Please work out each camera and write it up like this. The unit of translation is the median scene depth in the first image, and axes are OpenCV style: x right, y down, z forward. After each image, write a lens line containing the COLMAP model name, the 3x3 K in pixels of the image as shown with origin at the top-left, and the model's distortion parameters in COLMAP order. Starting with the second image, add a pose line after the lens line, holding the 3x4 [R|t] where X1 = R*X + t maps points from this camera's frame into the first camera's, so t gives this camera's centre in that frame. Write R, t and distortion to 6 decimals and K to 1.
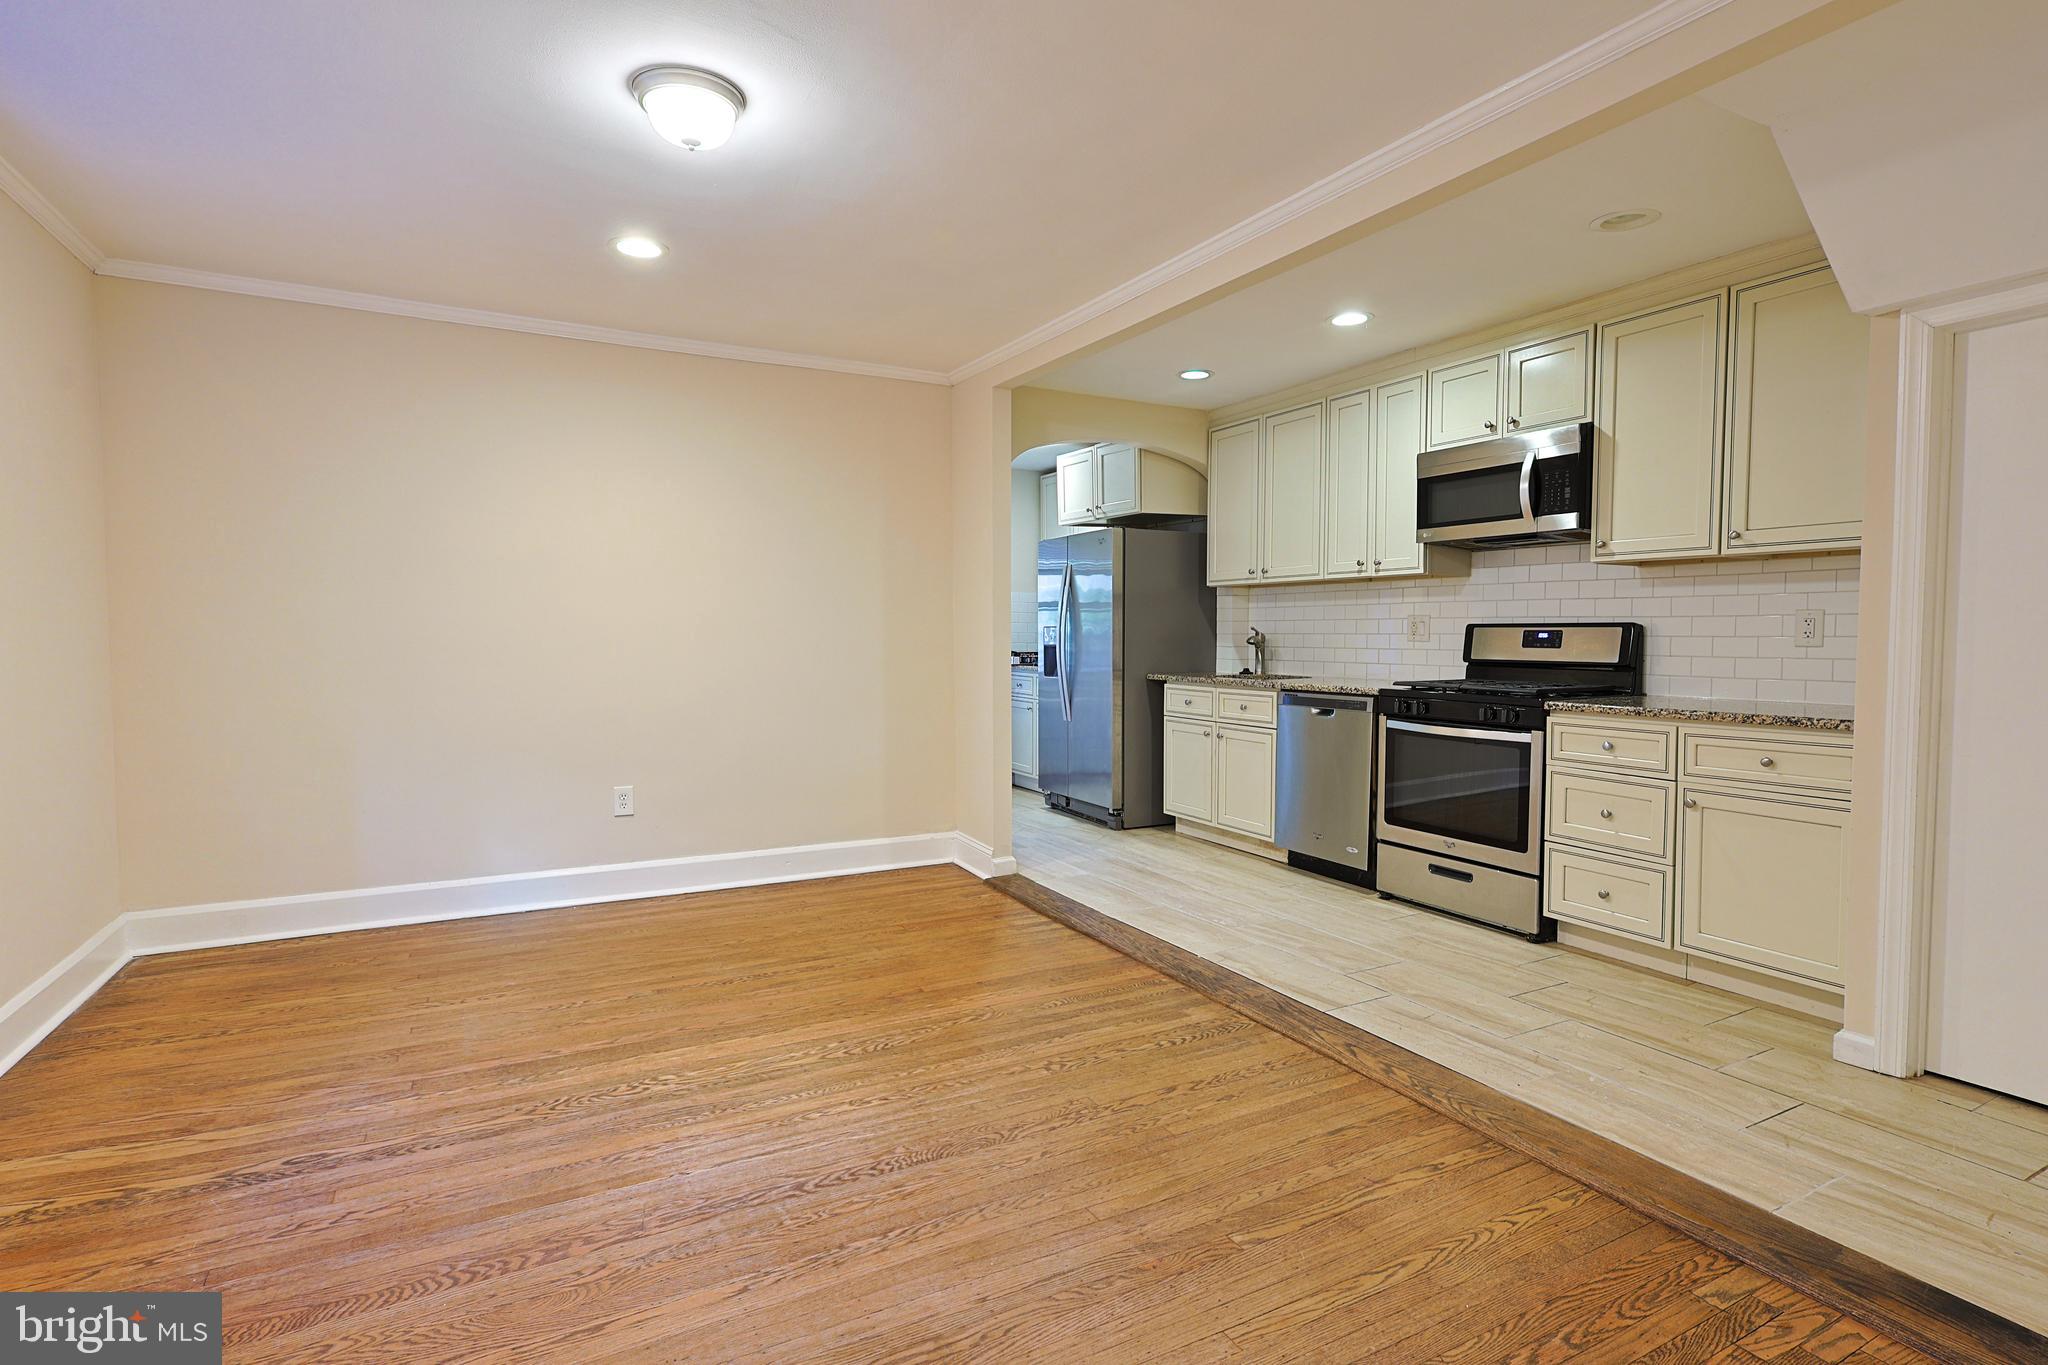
lens RADIAL K [[1036.8, 0, 1000.1], [0, 1036.8, 668.7], [0, 0, 1]] dist [-0.000316, 0.000626]
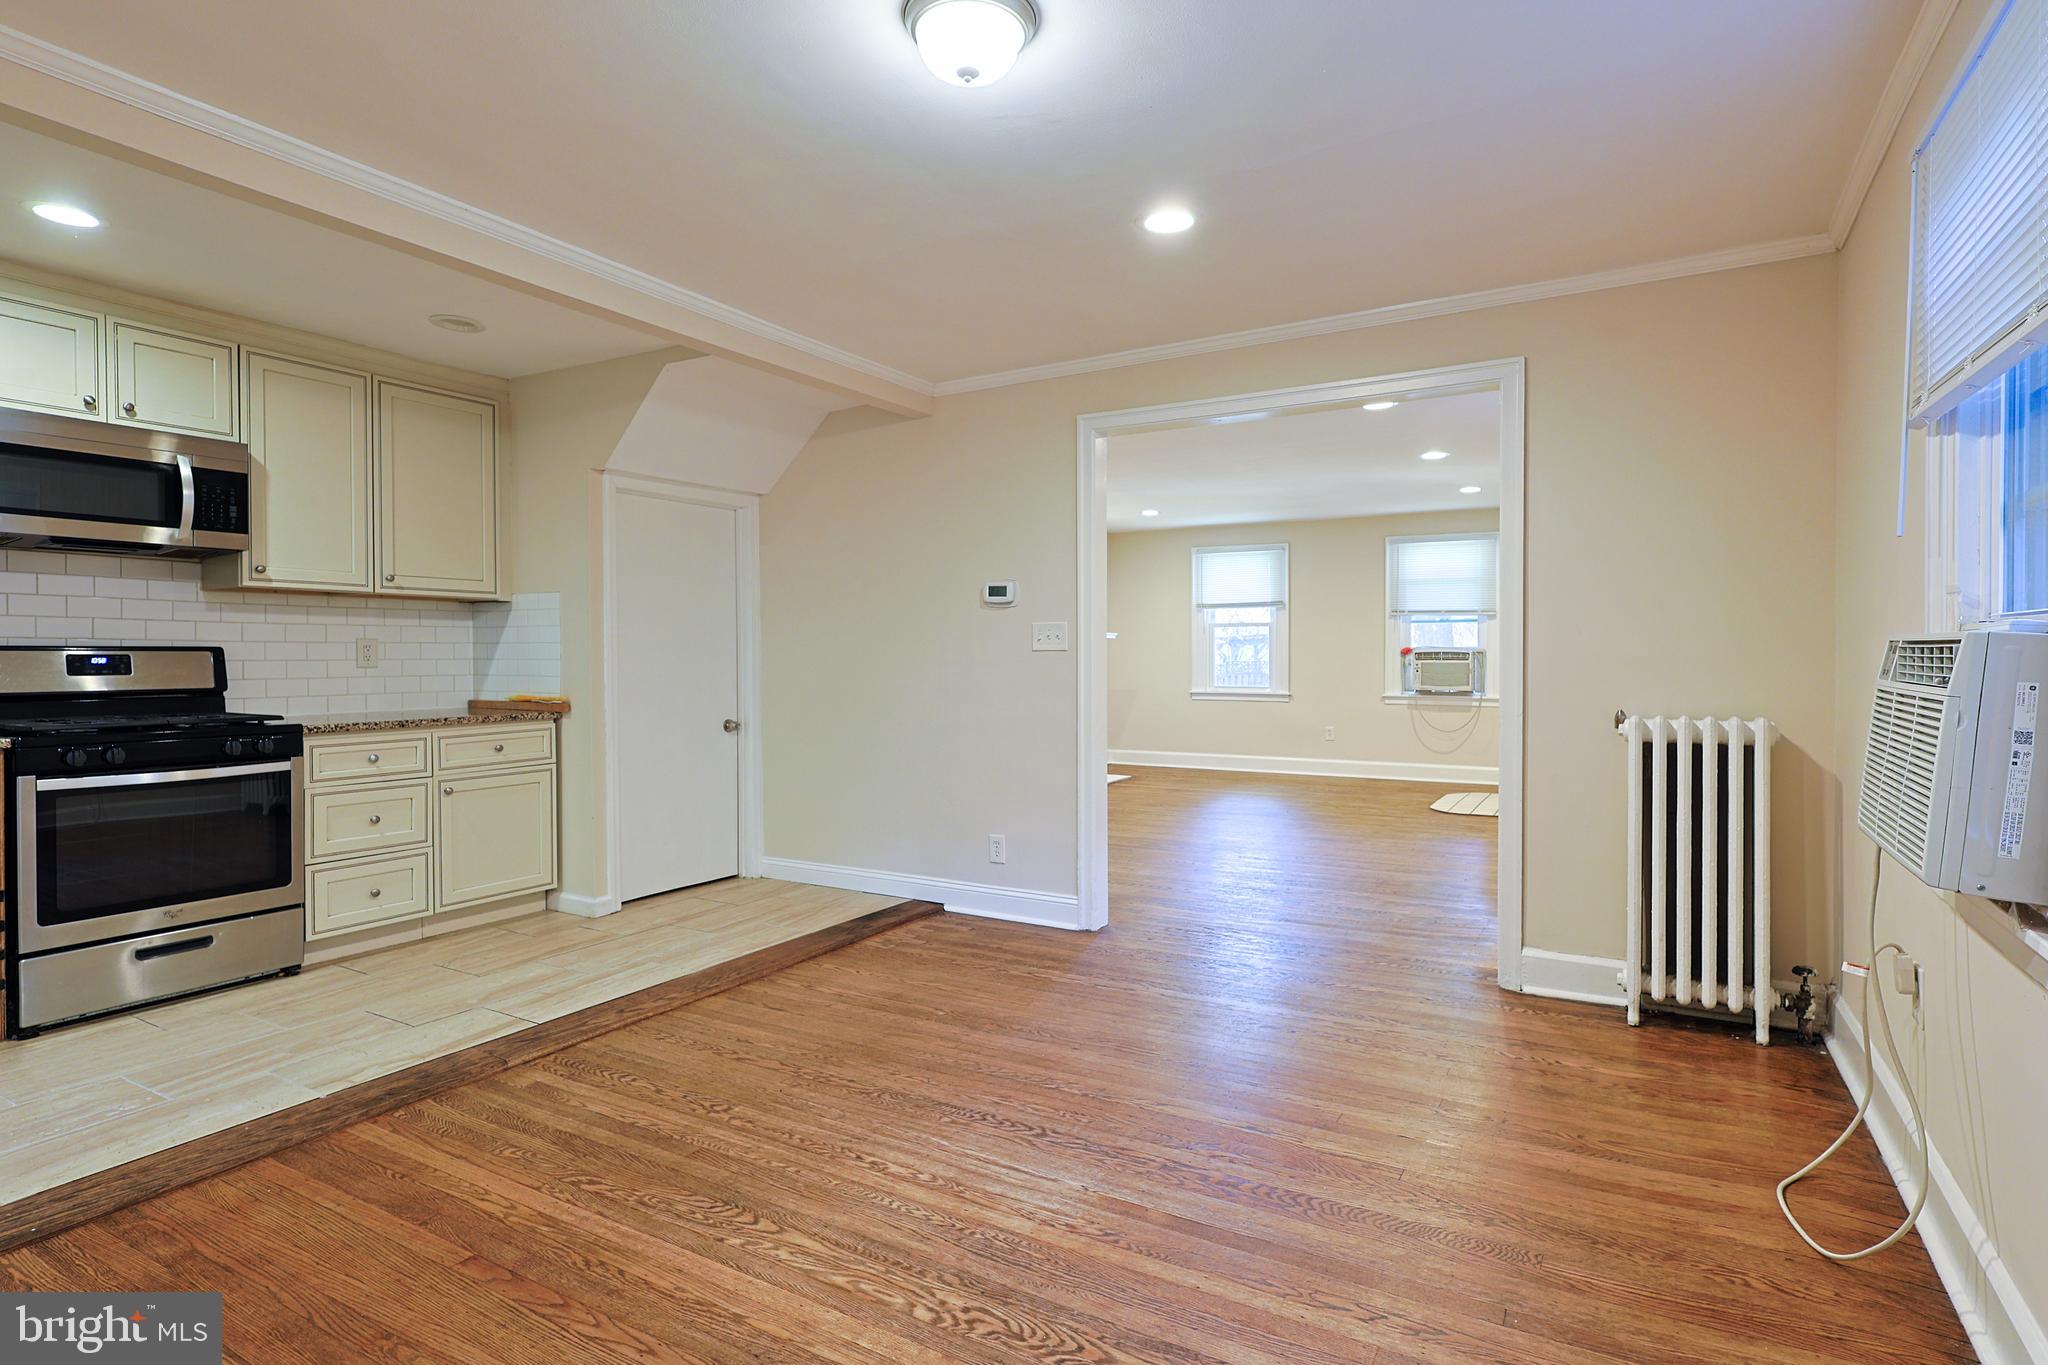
lens RADIAL K [[1036.8, 0, 1000.1], [0, 1036.8, 668.7], [0, 0, 1]] dist [-0.000316, 0.000626]
pose [[-0.516416, -0.010950, 0.856268, -0.786260], [0.031419, 0.999003, 0.031724, -0.039729], [-0.855761, 0.043285, -0.515557, 1.097485]]
